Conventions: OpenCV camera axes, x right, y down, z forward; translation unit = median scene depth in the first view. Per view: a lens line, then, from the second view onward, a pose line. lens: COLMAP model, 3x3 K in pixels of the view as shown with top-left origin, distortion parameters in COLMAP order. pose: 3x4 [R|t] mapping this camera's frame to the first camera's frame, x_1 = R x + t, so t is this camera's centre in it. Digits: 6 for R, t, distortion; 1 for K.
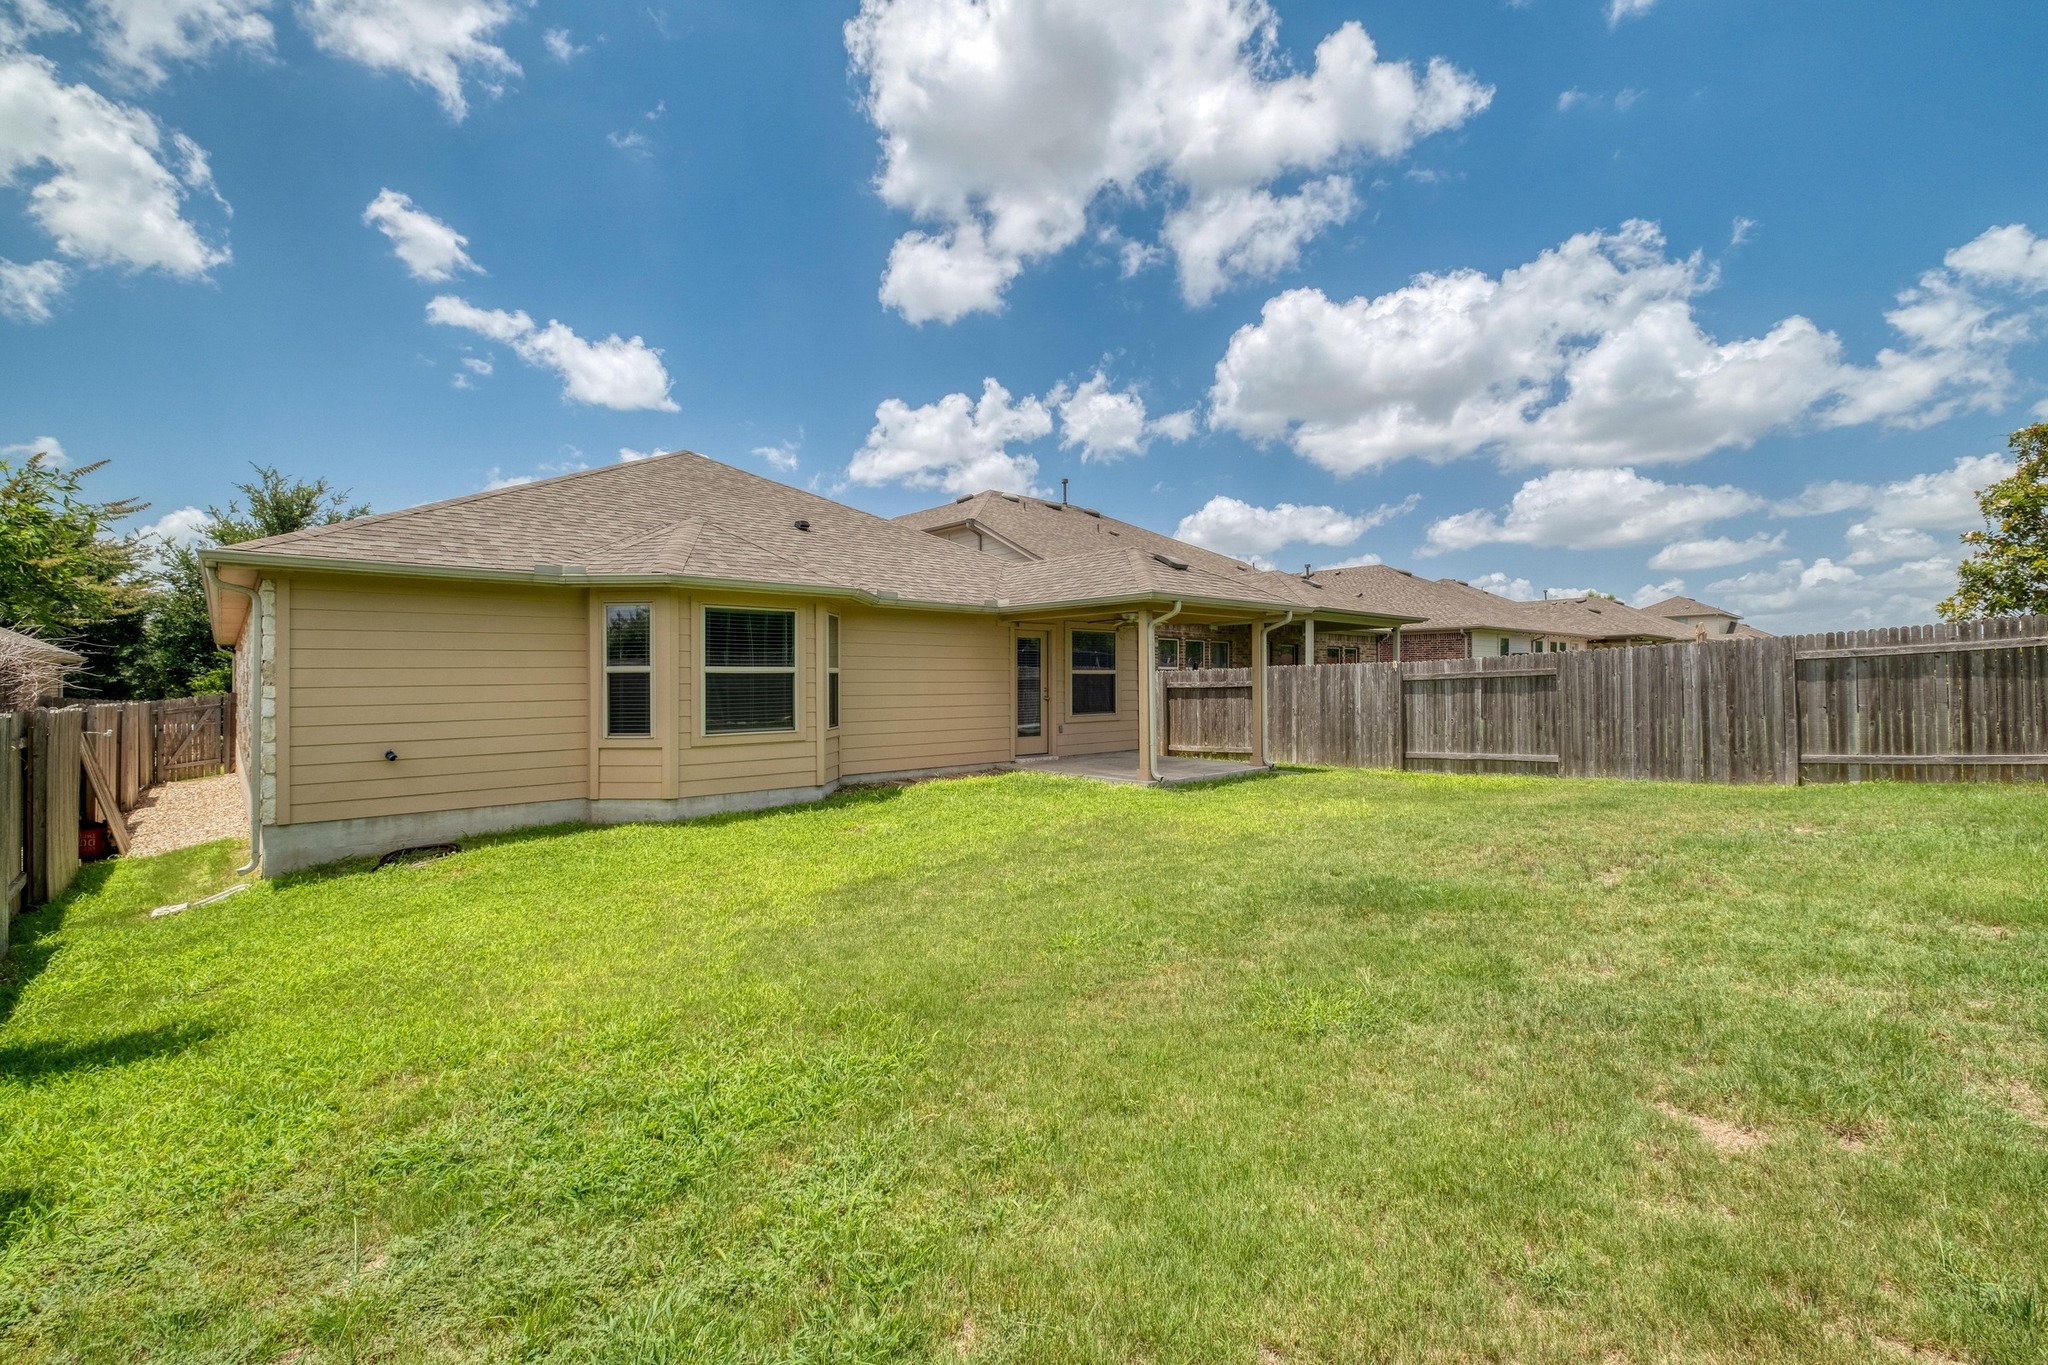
lens RADIAL K [[882.2, 0, 1020.5], [0, 882.2, 663.0], [0, 0, 1]] dist [0.006501, -0.004289]
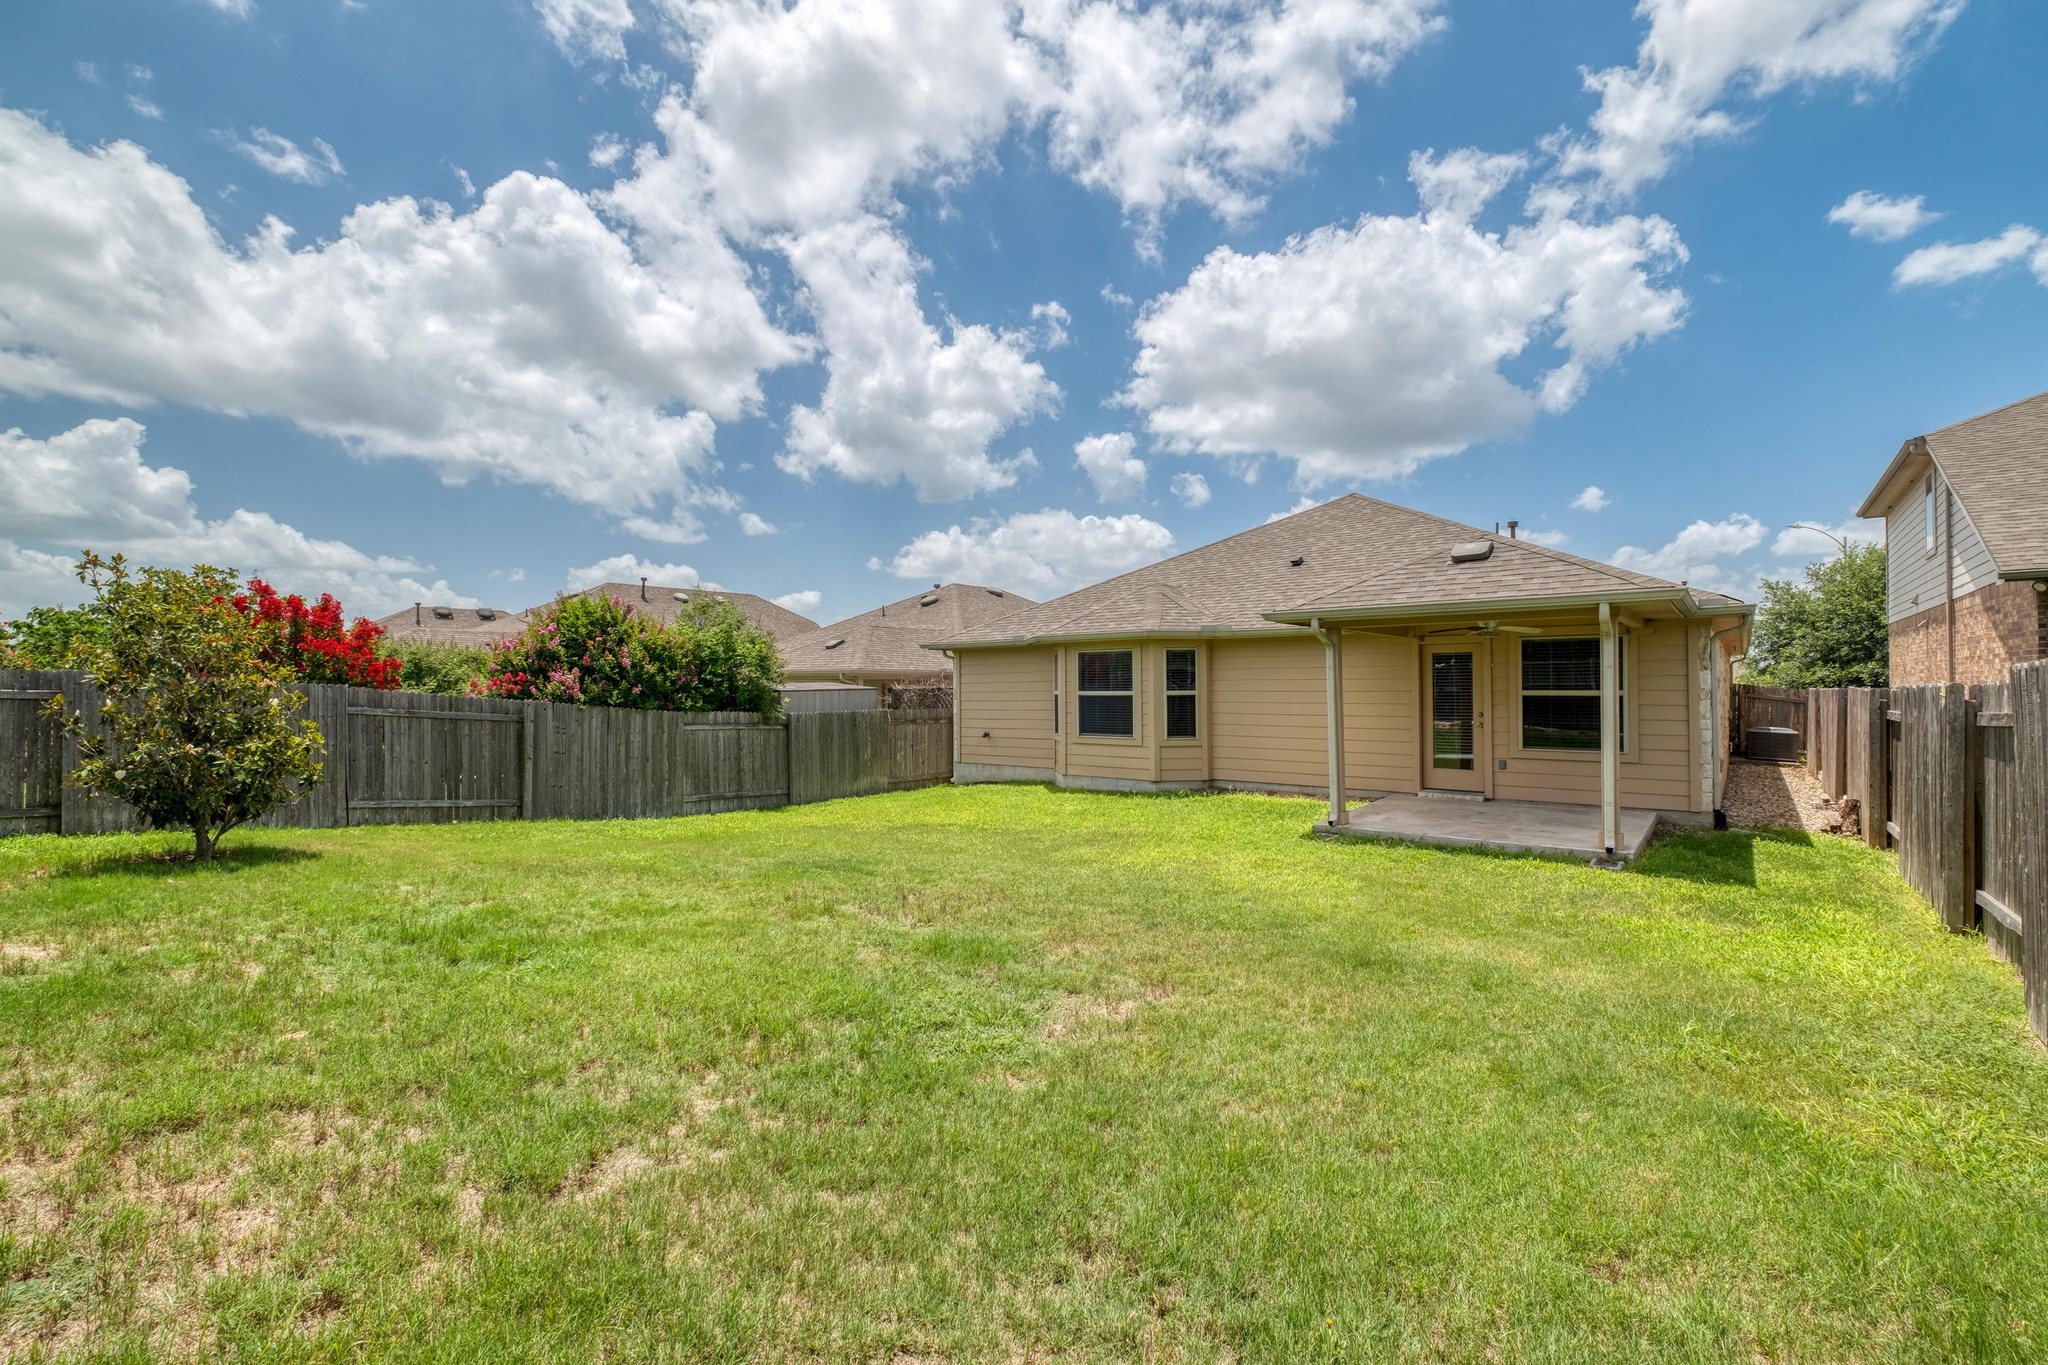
lens RADIAL K [[882.2, 0, 1019.7], [0, 882.2, 690.9], [0, 0, 1]] dist [0.006501, -0.004289]
pose [[0.182097, -0.007344, -0.983253, 0.969898], [0.009544, 0.999938, -0.005701, 0.010028], [0.983234, -0.008346, 0.182156, 0.516681]]
